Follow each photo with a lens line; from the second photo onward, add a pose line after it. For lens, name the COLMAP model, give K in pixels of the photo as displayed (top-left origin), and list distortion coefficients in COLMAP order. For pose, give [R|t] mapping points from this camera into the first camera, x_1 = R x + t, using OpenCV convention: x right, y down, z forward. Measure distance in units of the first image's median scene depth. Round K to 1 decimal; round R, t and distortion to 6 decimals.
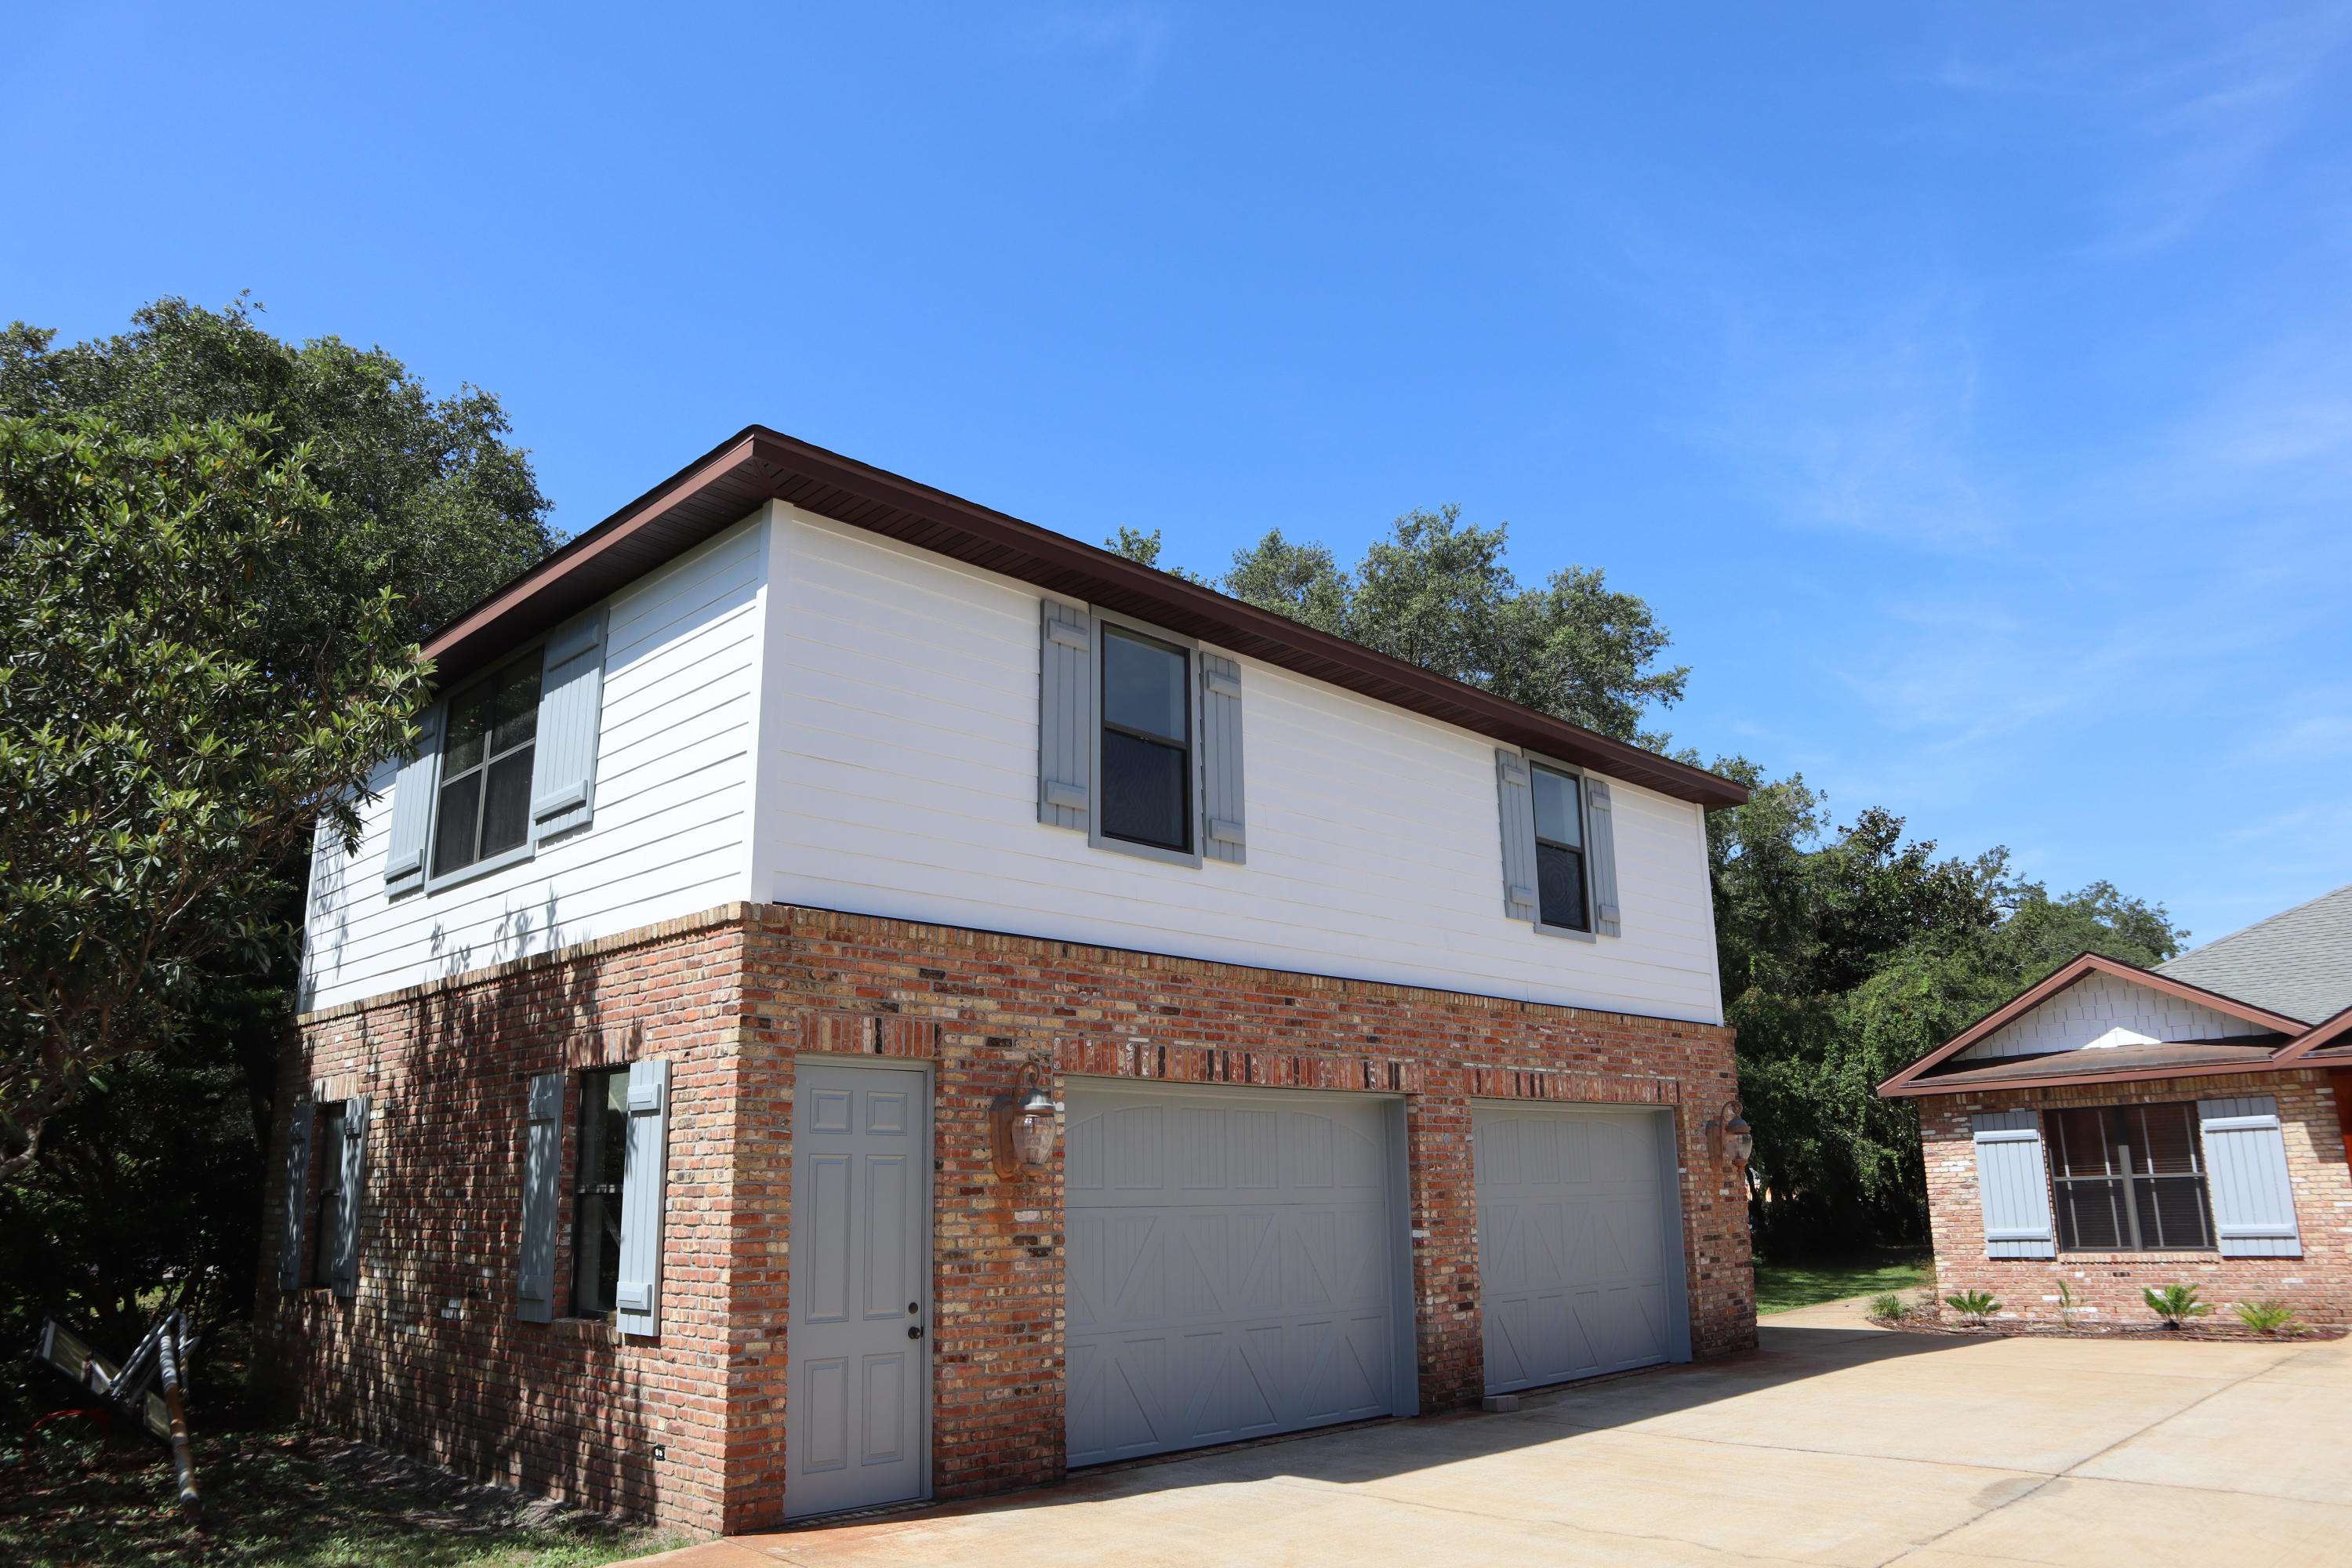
lens RADIAL K [[1646.9, 0, 1175.0], [0, 1646.9, 783.0], [0, 0, 1]] dist [-0.129402, 0.088651]
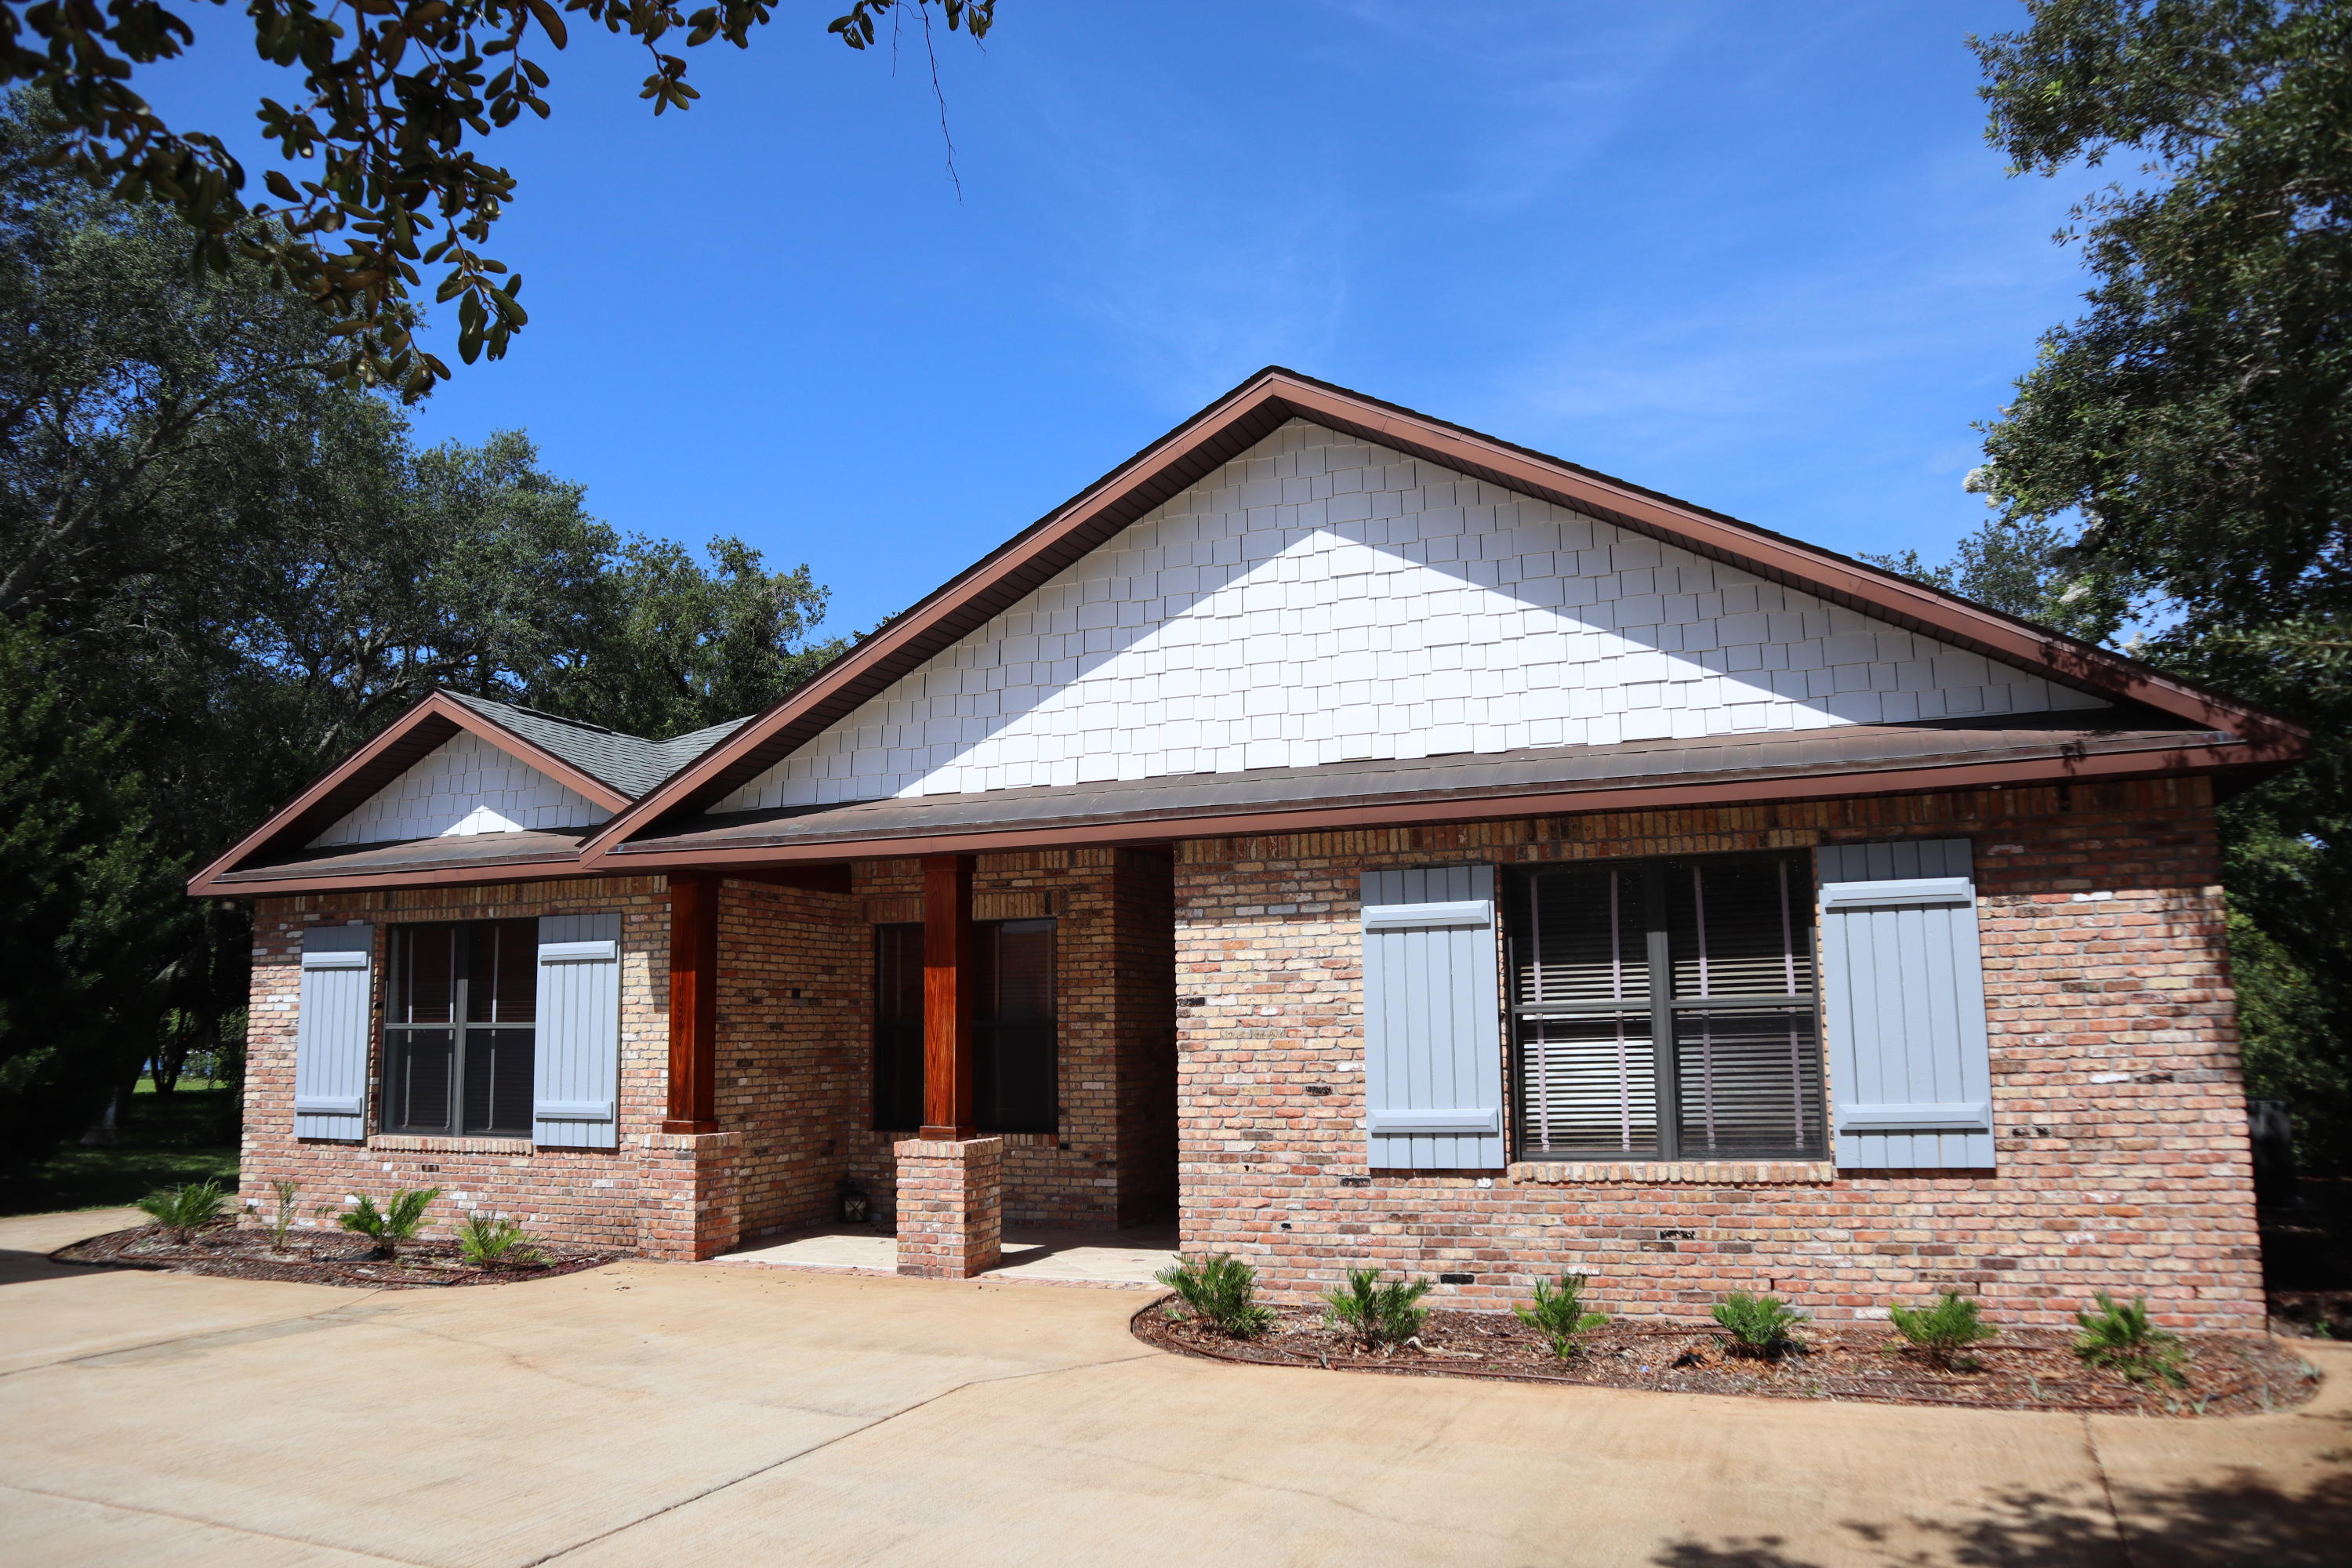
lens RADIAL K [[1646.9, 0, 1157.0], [0, 1646.9, 768.8], [0, 0, 1]] dist [-0.129402, 0.088651]
pose [[0.928756, 0.064811, 0.364983, 0.789365], [-0.094863, 0.993366, 0.065001, 0.087266], [-0.358349, -0.094993, 0.928742, 0.347399]]
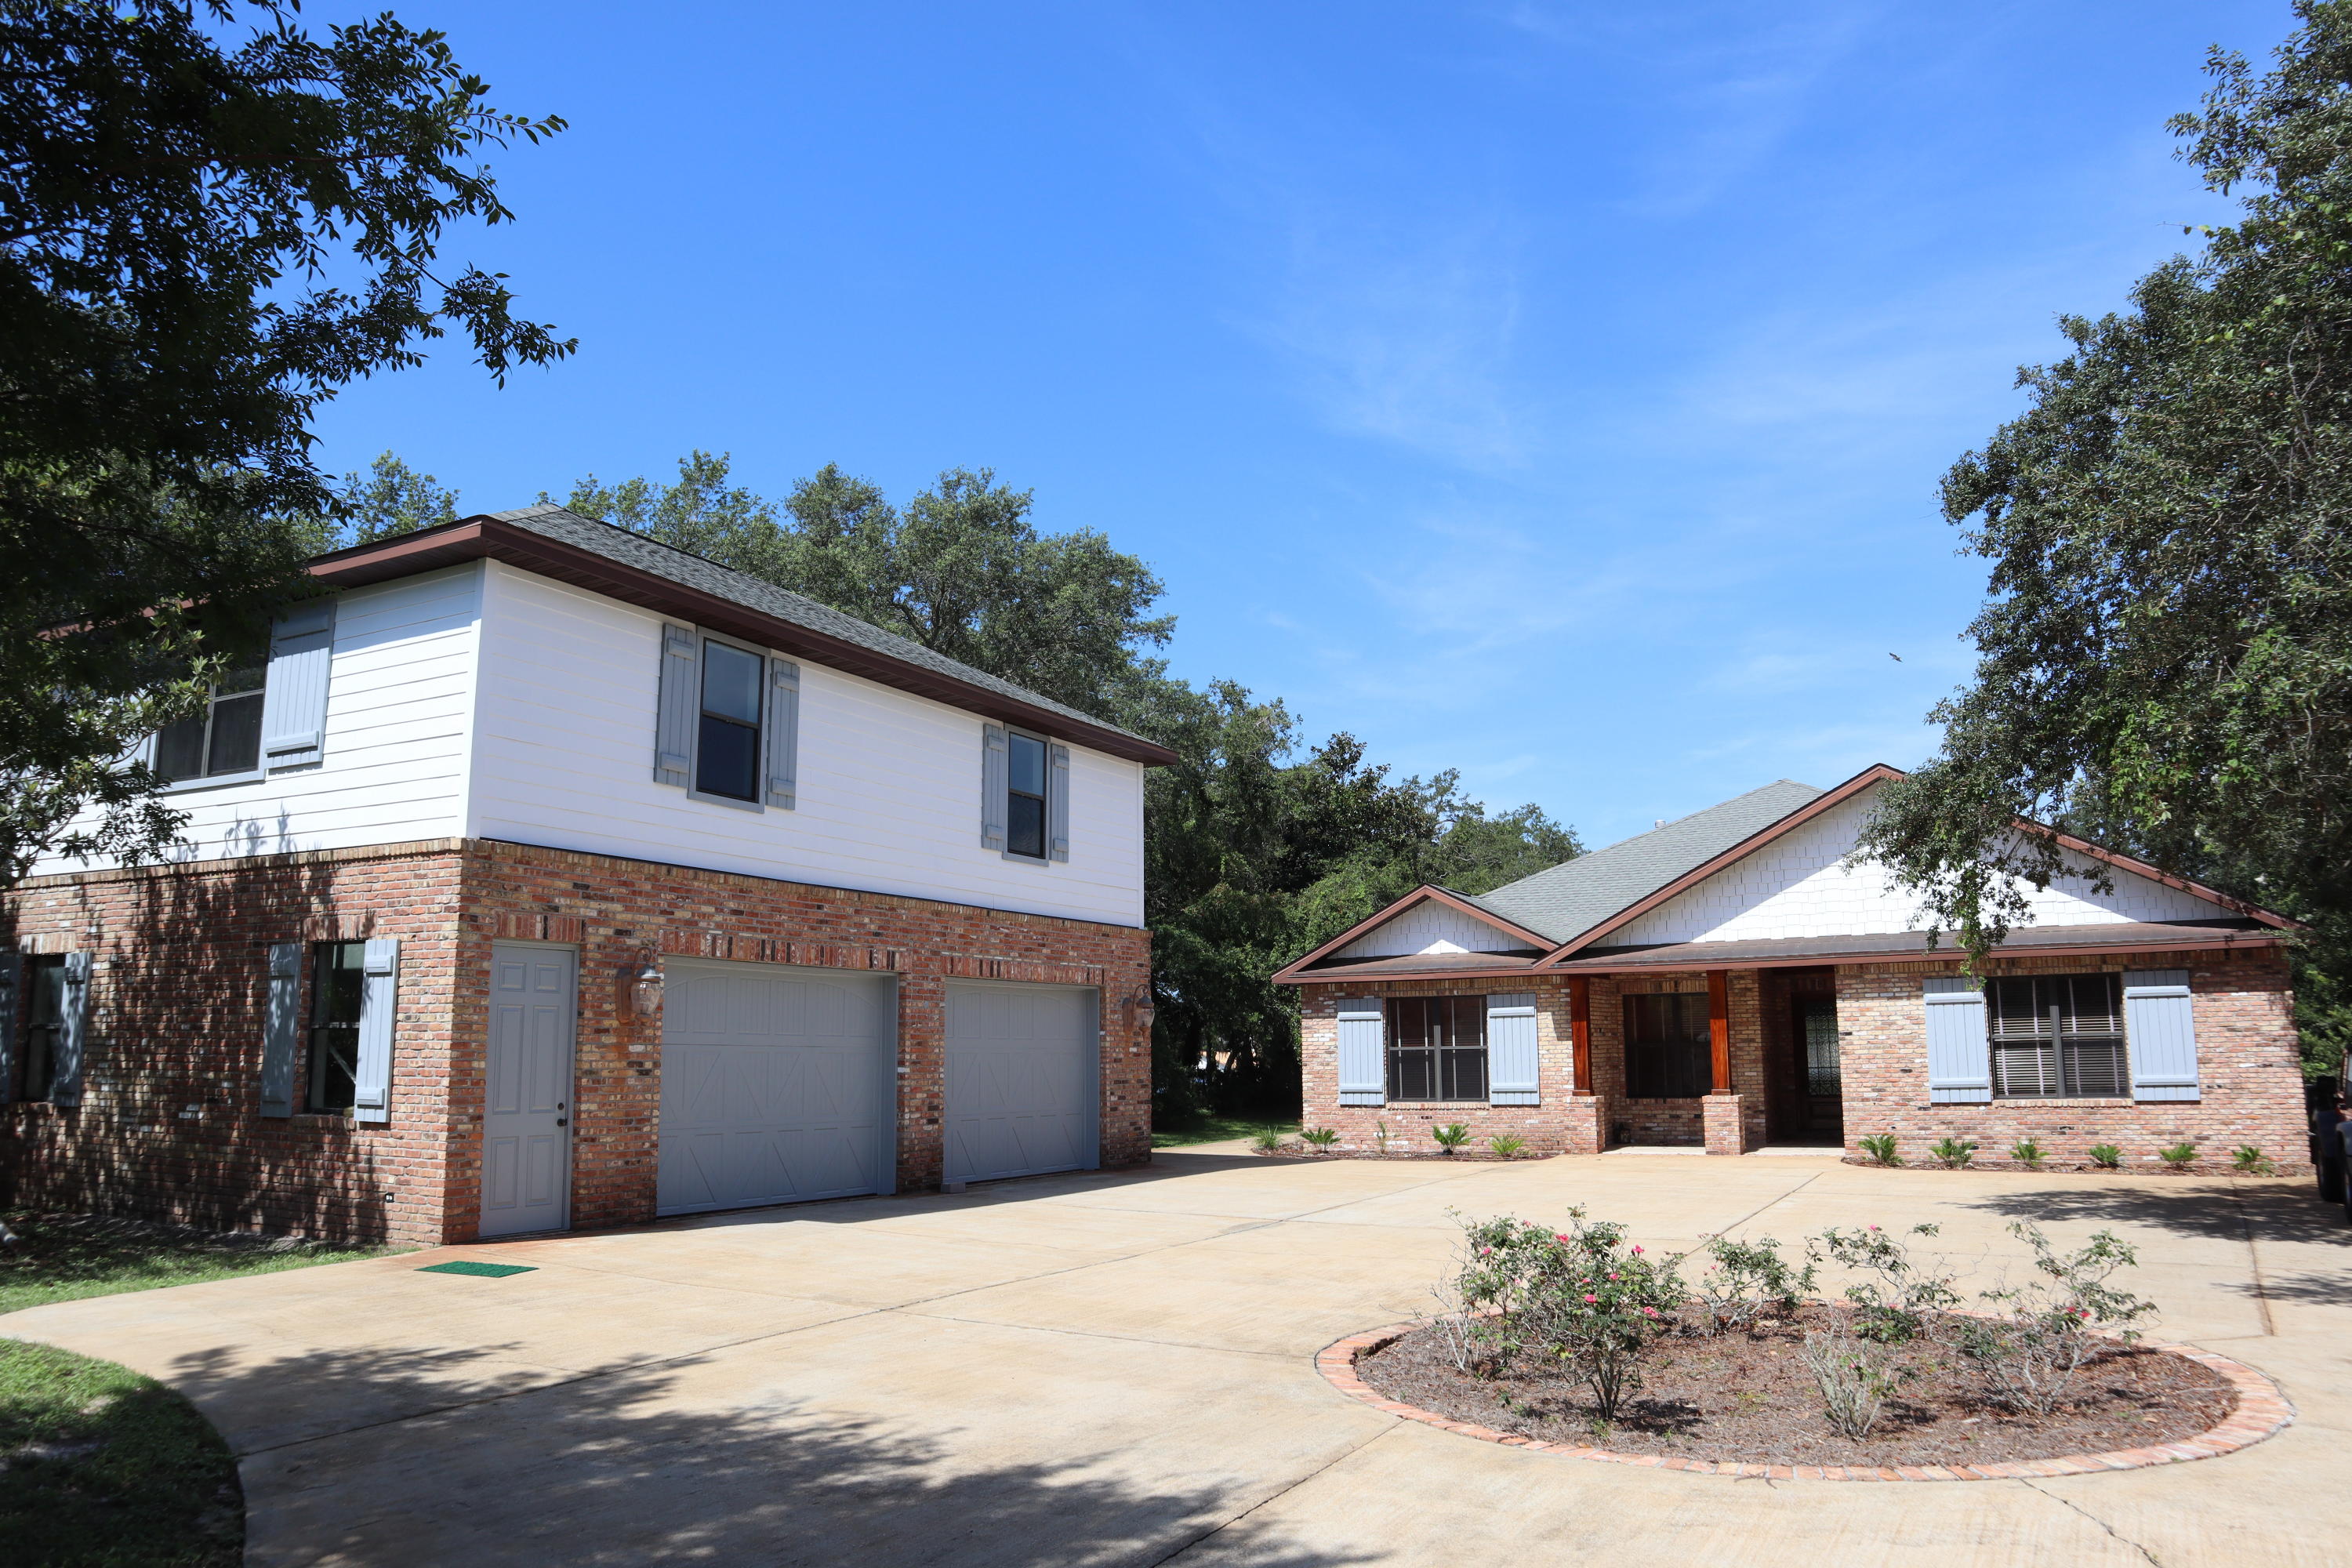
lens RADIAL K [[1646.9, 0, 1166.5], [0, 1646.9, 769.1], [0, 0, 1]] dist [-0.129402, 0.088651]
pose [[0.960377, 0.059025, 0.272384, -0.028293], [-0.079342, 0.994779, 0.064182, -0.080214], [-0.267174, -0.083250, 0.960046, -0.348320]]
